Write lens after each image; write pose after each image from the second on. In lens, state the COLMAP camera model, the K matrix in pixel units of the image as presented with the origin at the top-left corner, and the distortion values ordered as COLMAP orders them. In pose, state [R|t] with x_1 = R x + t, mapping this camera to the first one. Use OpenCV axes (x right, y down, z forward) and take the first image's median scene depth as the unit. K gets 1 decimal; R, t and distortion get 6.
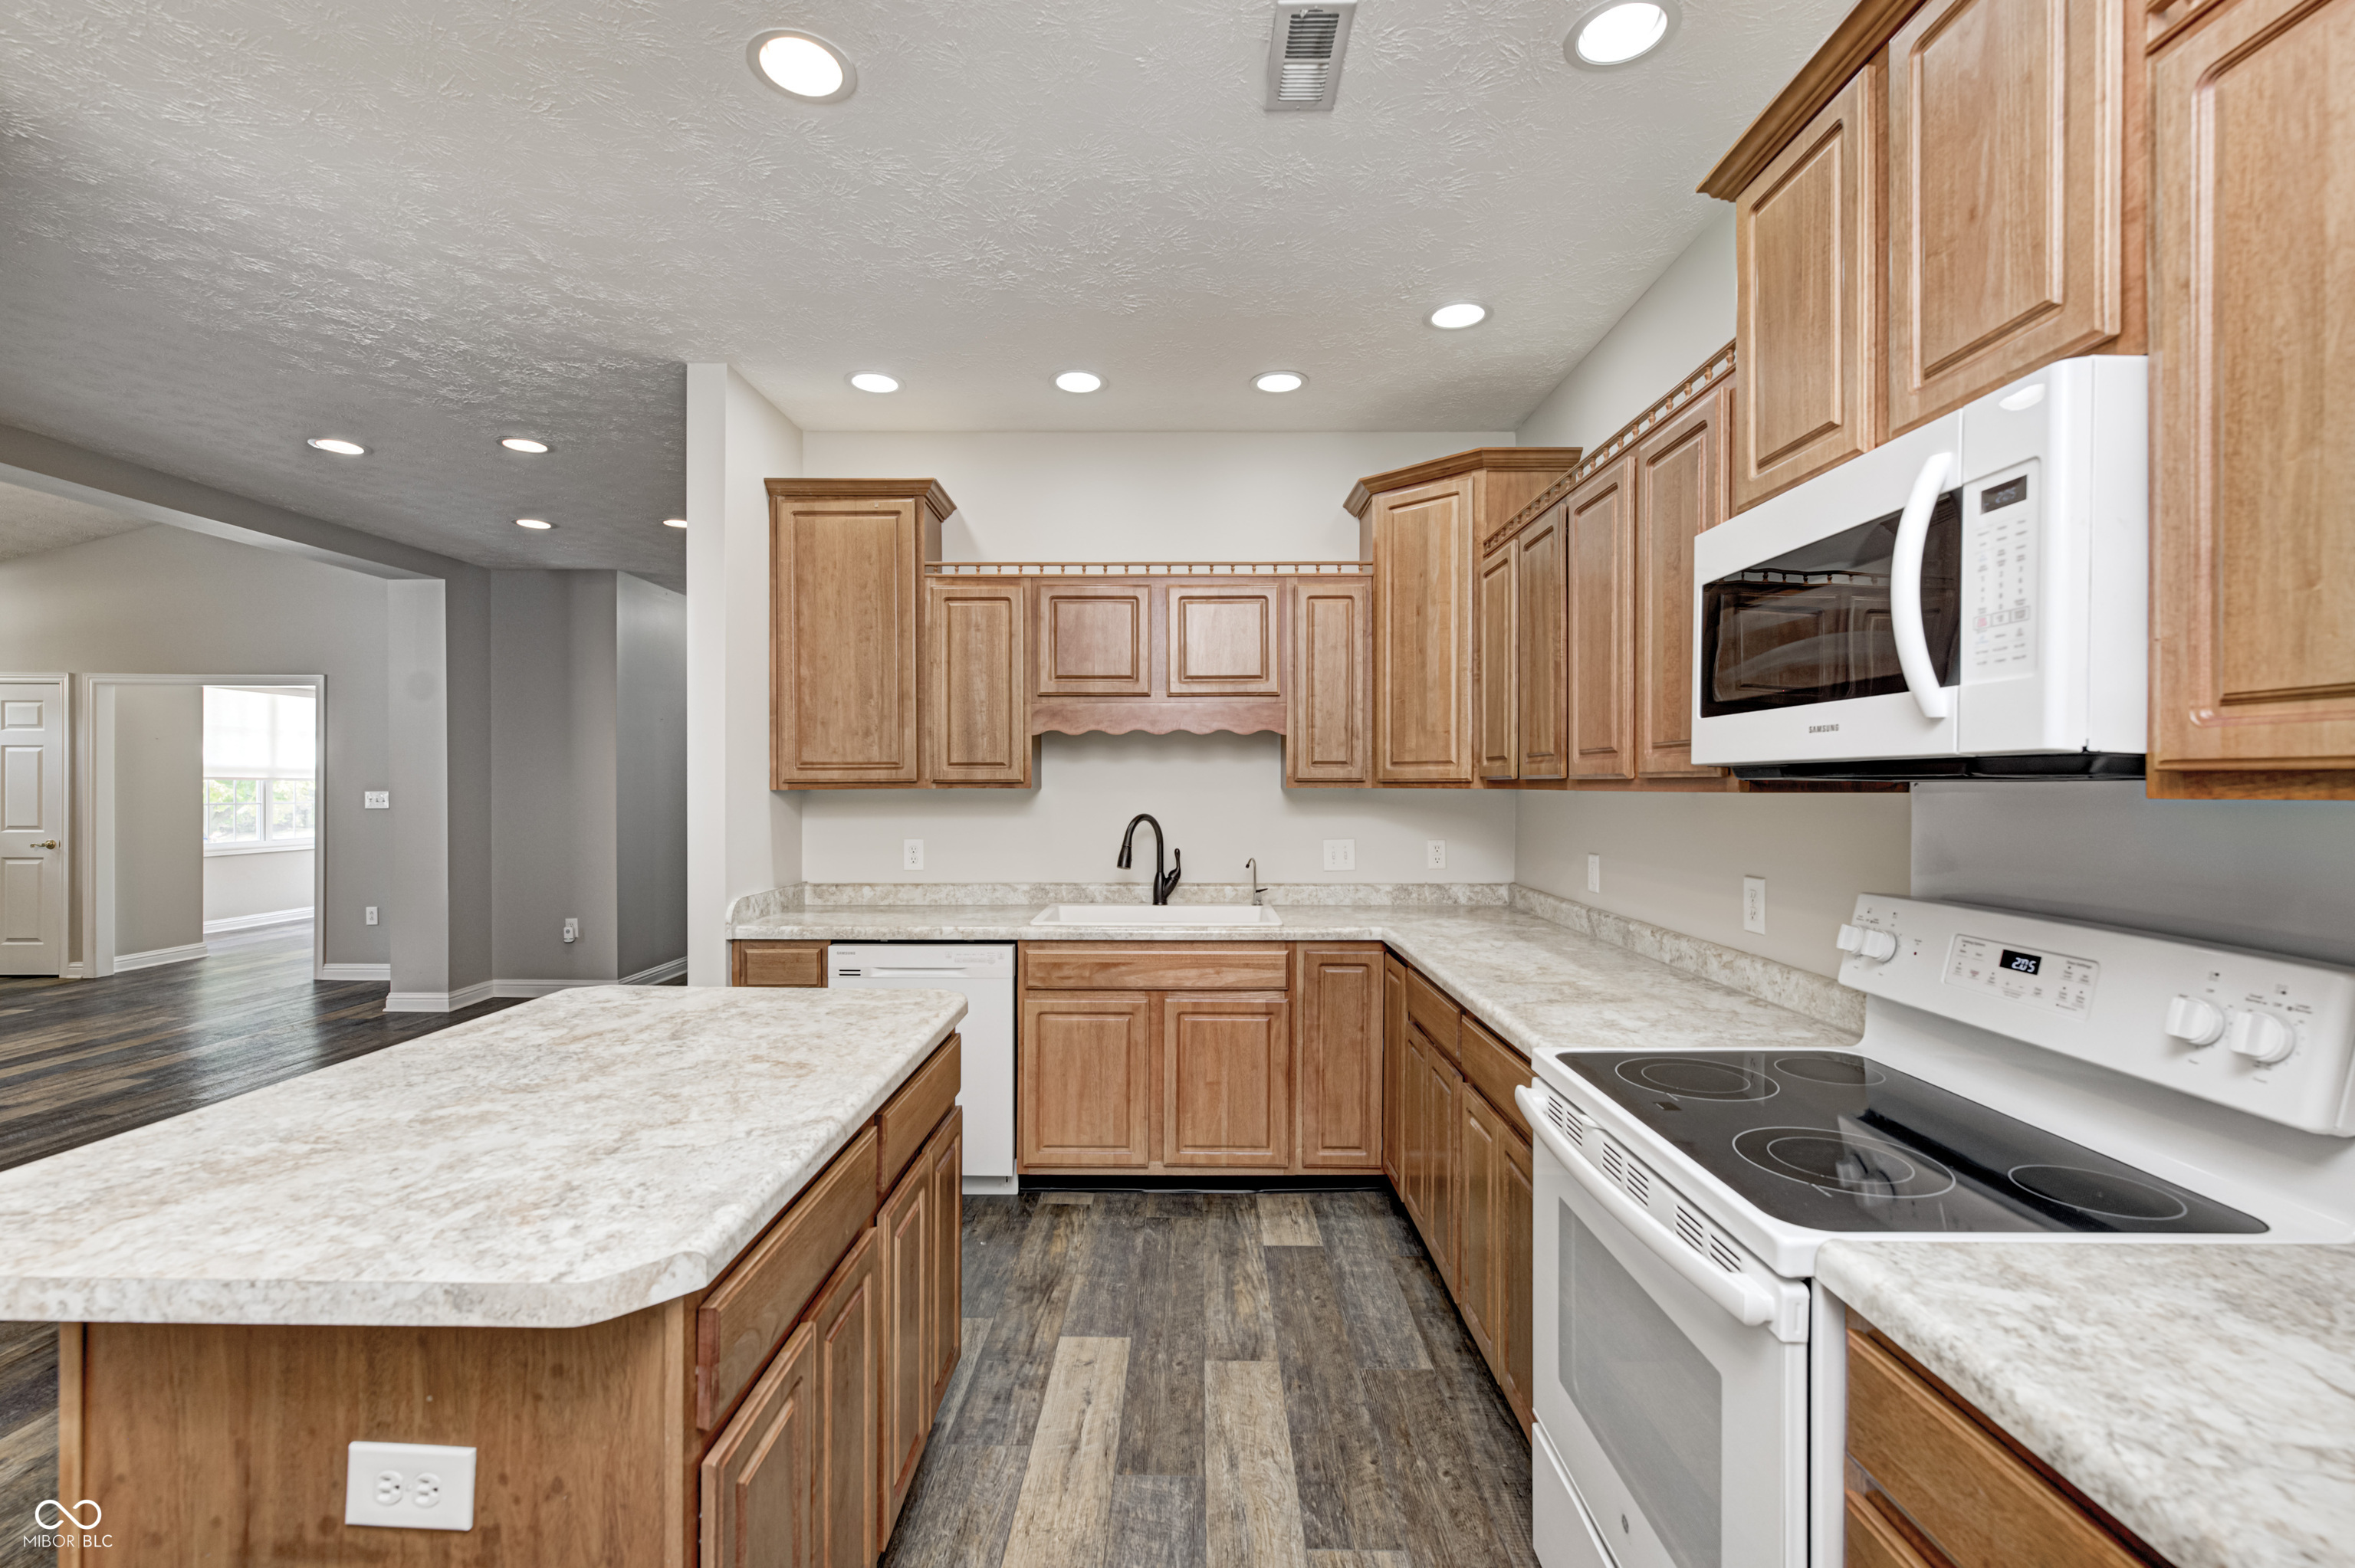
lens RADIAL K [[1014.5, 0, 1177.9], [0, 1014.5, 788.6], [0, 0, 1]] dist [-0.000852, 0.001550]
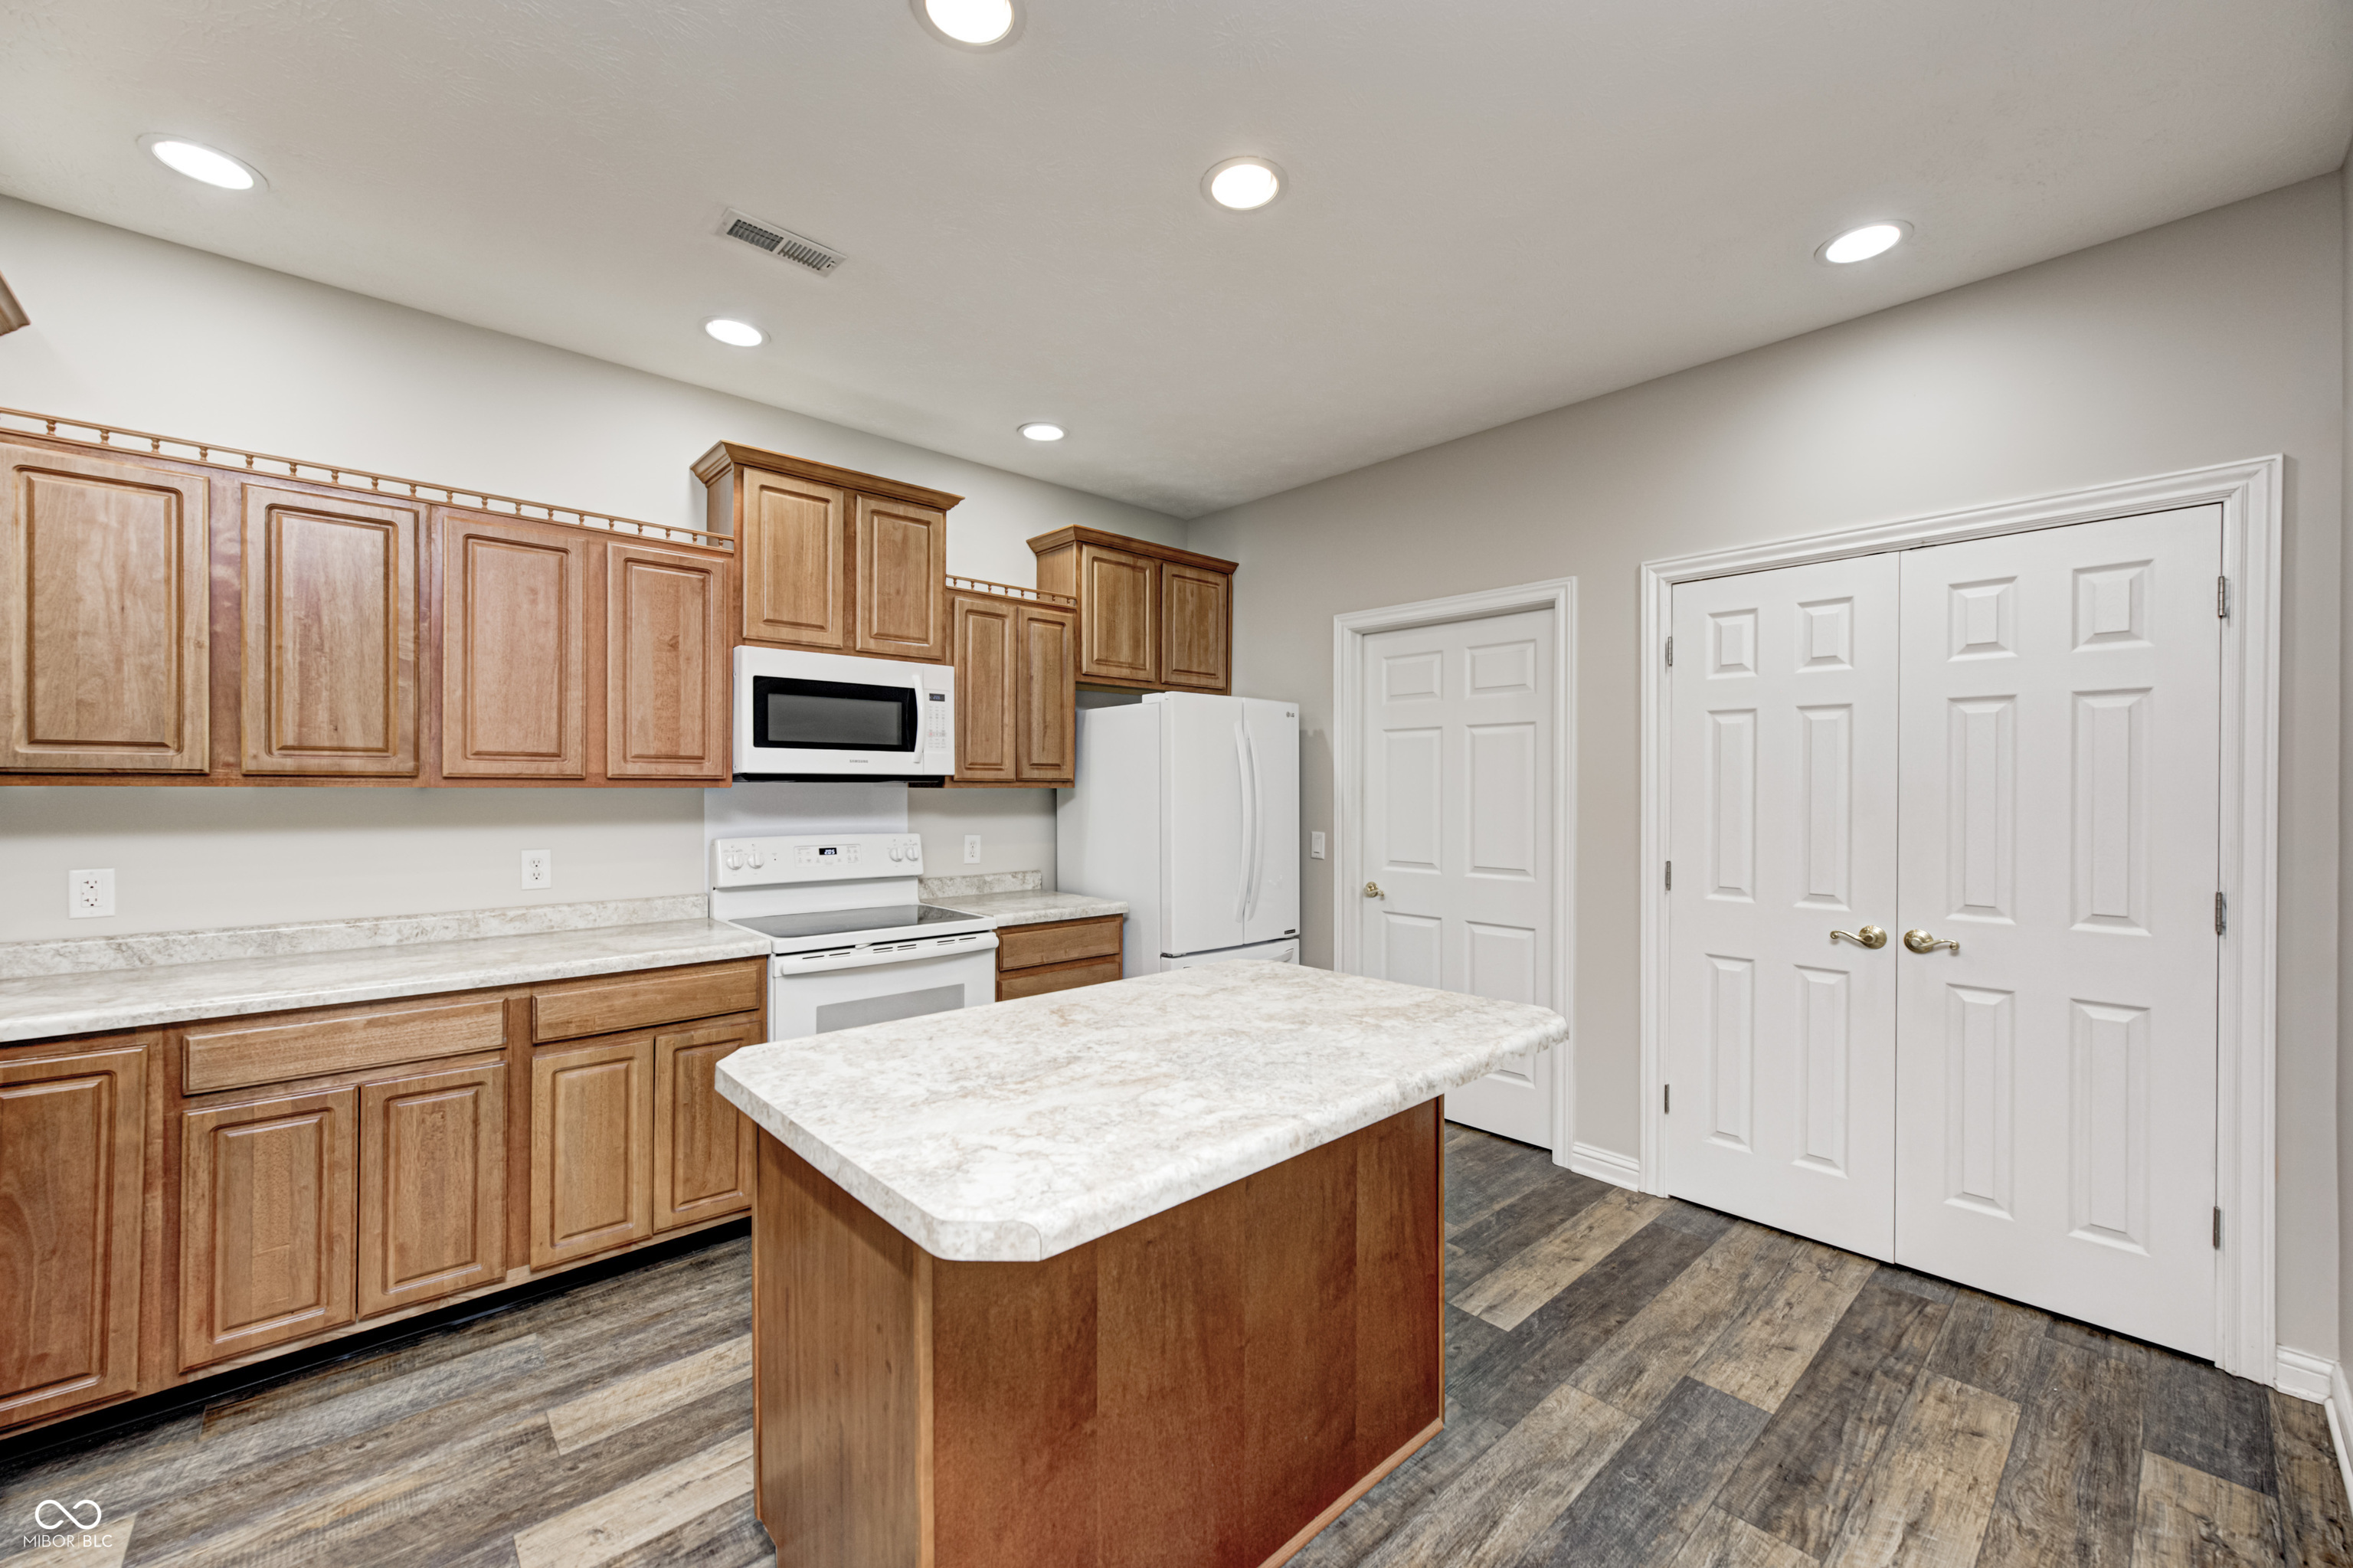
lens RADIAL K [[923.9, 0, 1177.5], [0, 923.9, 789.8], [0, 0, 1]] dist [-0.003671, 0.002327]
pose [[-0.683992, -0.006464, 0.729461, -0.625742], [-0.001613, 0.999972, 0.007348, -0.002838], [-0.729488, 0.003850, -0.683983, 0.804864]]
